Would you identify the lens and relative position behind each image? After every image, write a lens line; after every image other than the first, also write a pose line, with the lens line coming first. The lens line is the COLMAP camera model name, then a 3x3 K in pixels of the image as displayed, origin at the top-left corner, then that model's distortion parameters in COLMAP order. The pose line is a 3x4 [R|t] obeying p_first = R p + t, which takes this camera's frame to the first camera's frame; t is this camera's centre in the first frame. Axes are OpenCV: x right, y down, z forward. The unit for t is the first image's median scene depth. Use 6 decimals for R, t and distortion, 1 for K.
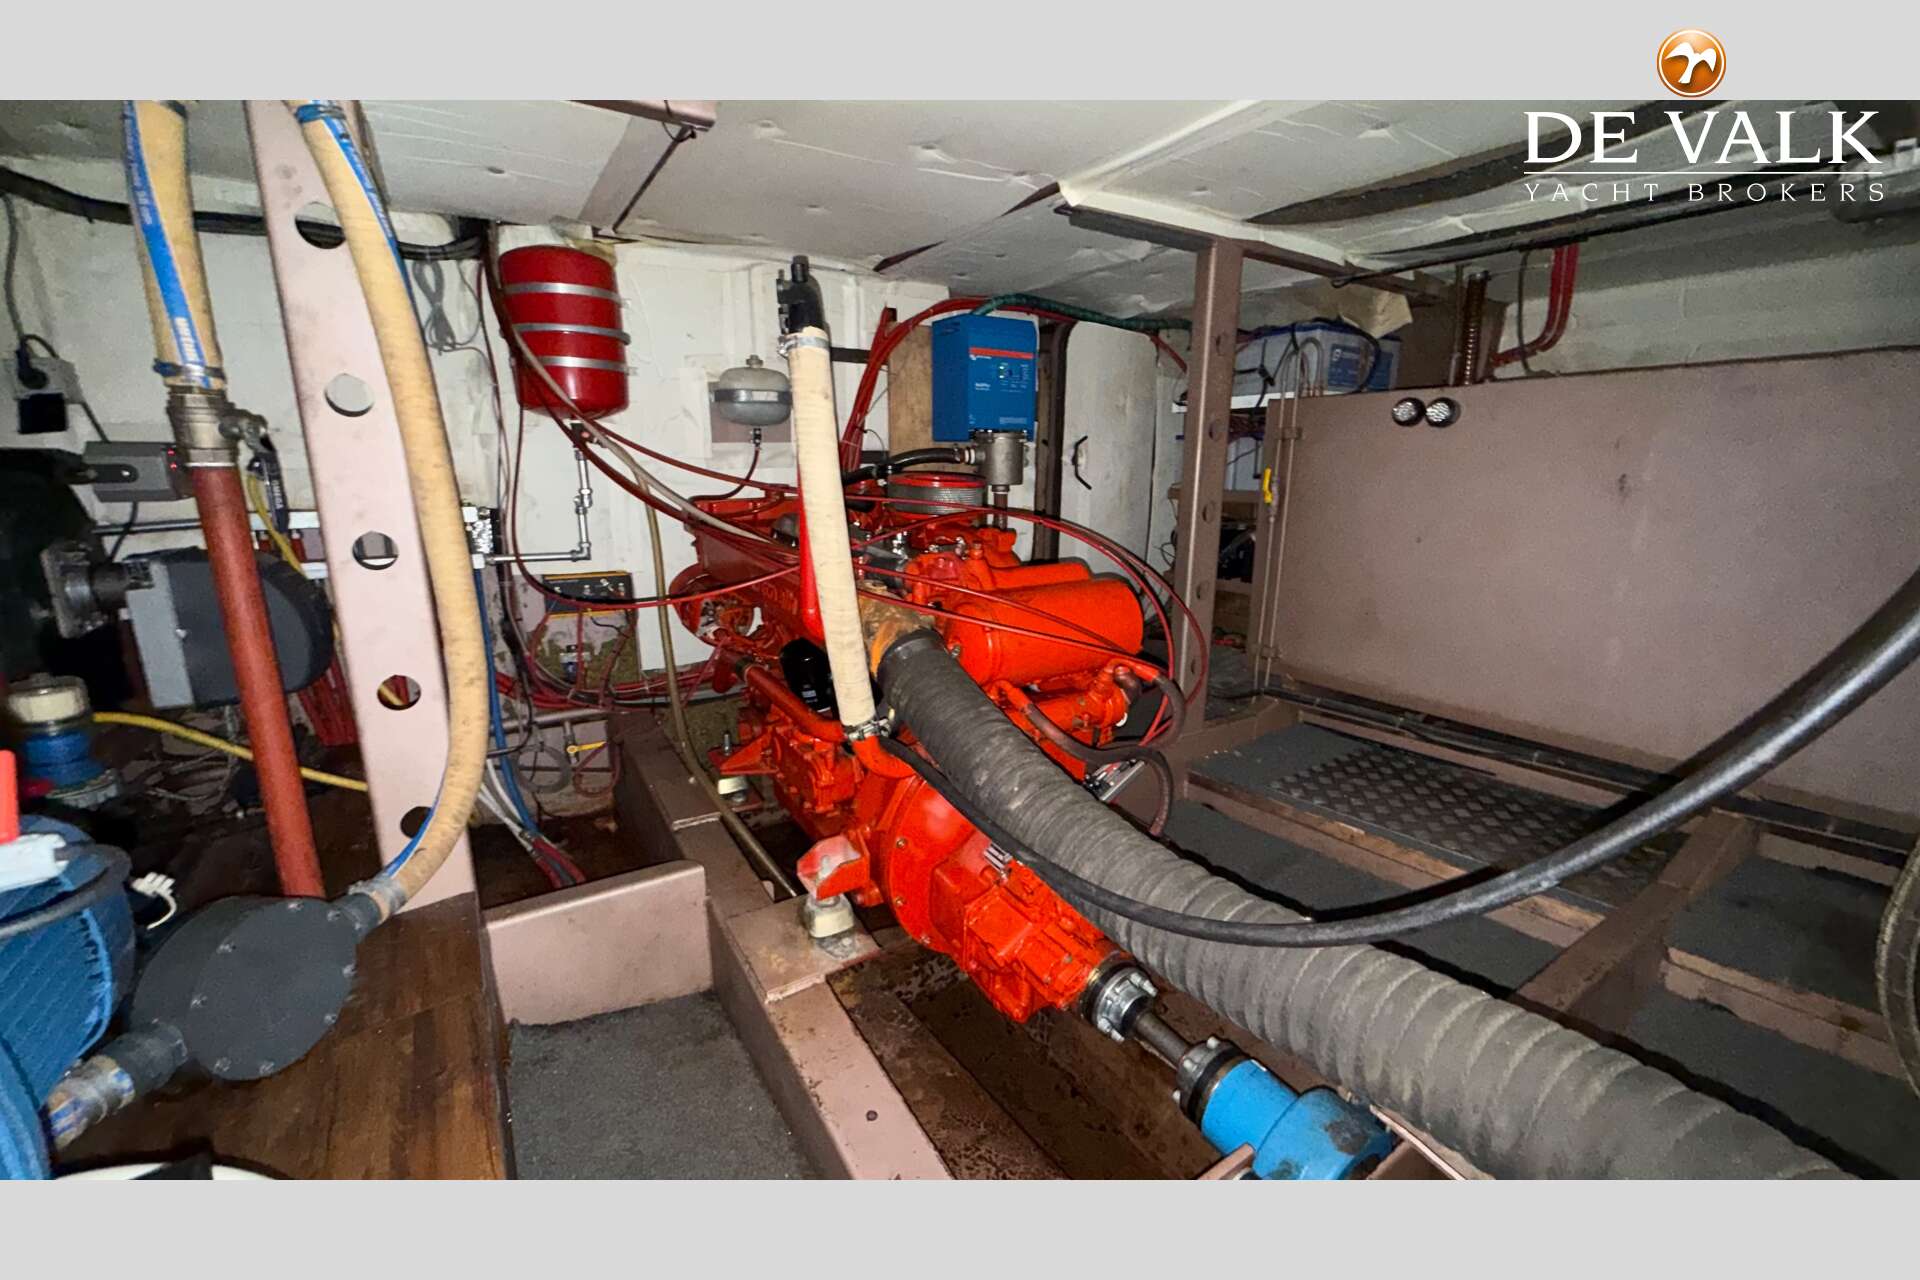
lens RADIAL K [[762.2, 0, 957.6], [0, 762.2, 640.9], [0, 0, 1]] dist [-0.002371, -0.000100]
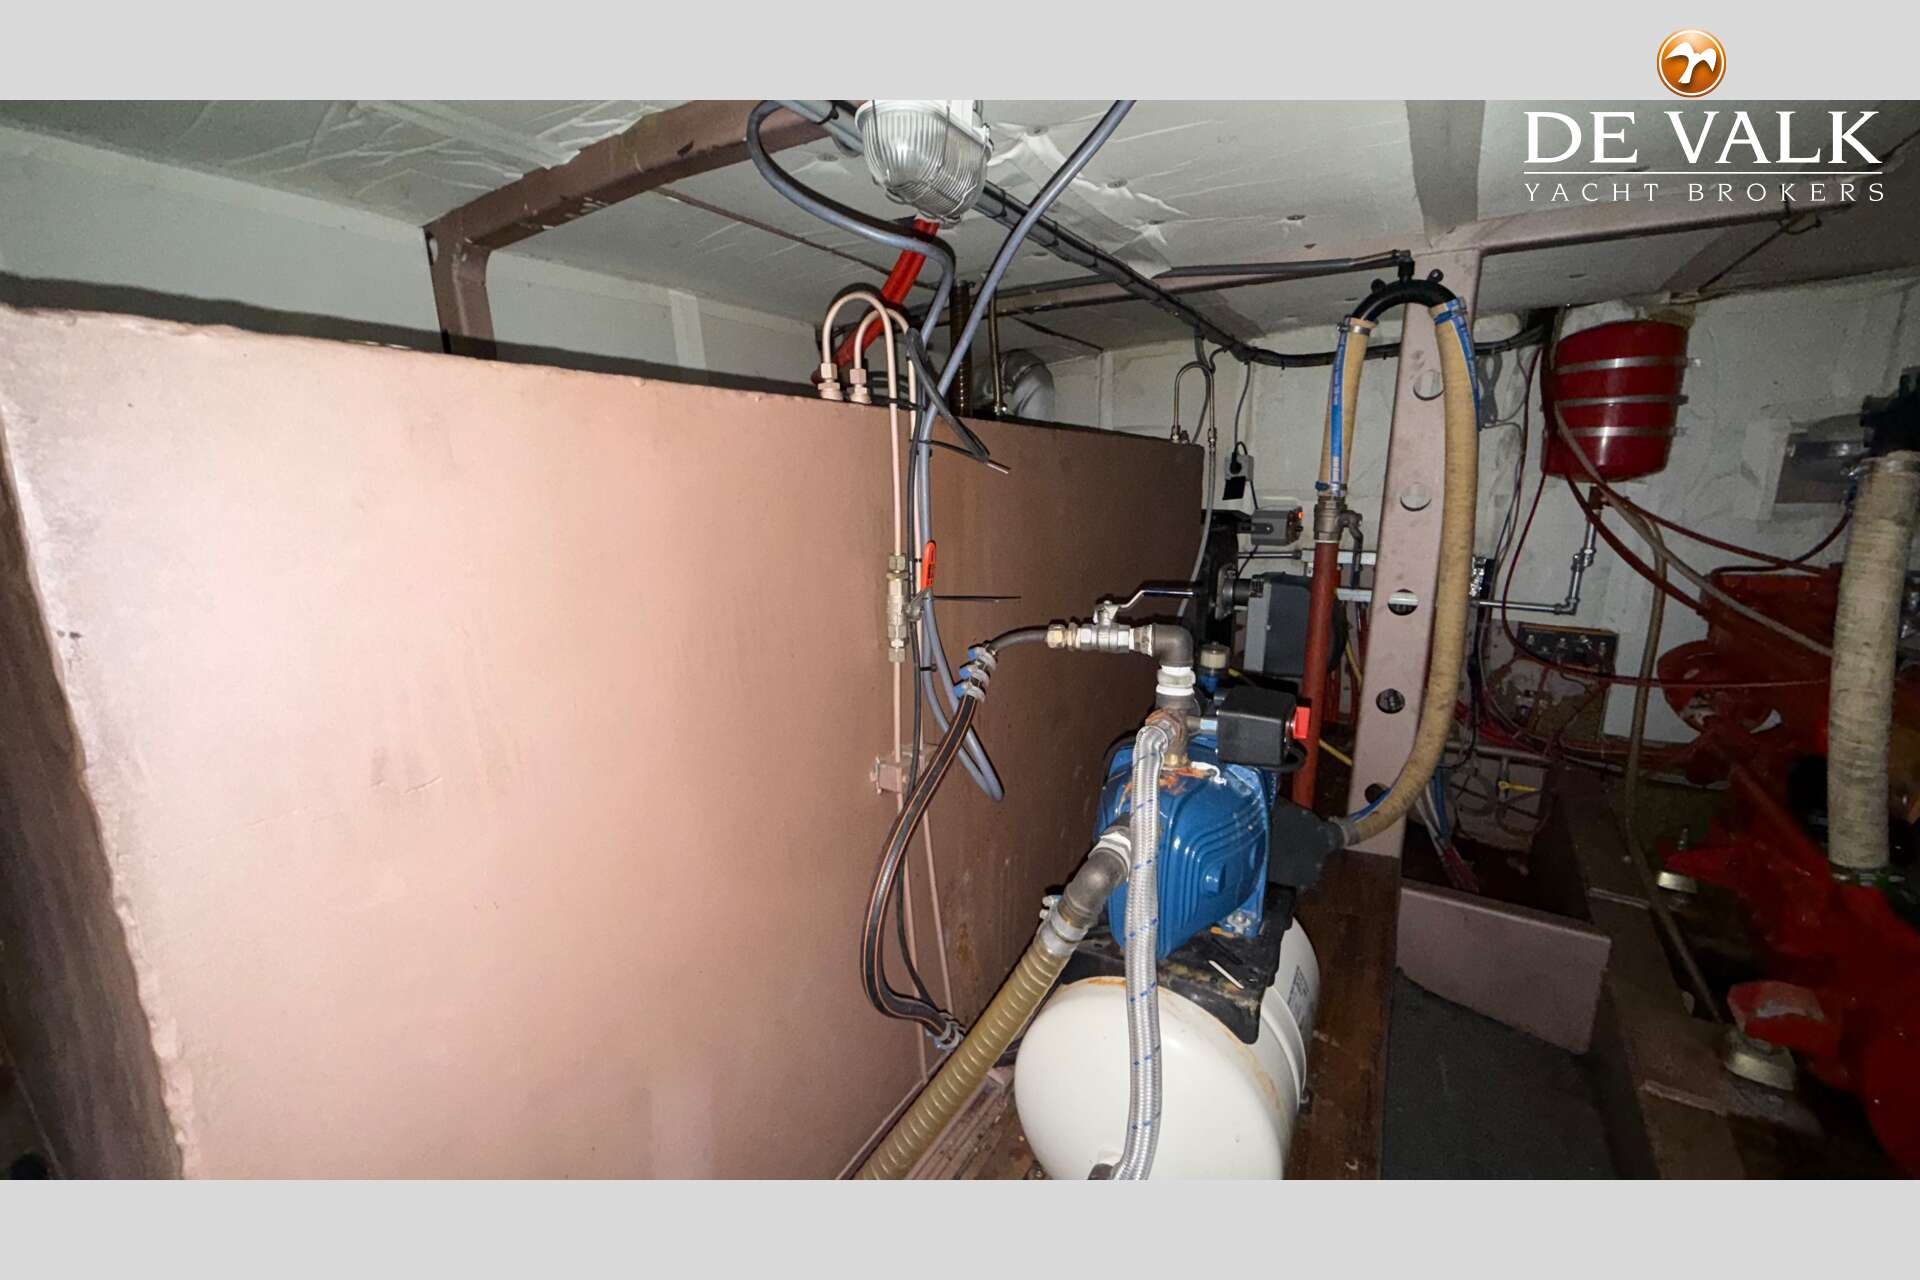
lens RADIAL K [[762.2, 0, 957.6], [0, 762.2, 640.9], [0, 0, 1]] dist [-0.002371, -0.000100]
pose [[0.419691, 0.188497, -0.887878, 0.088964], [-0.201612, 0.973122, 0.111294, -0.019926], [0.884993, 0.132298, 0.446414, -0.195441]]
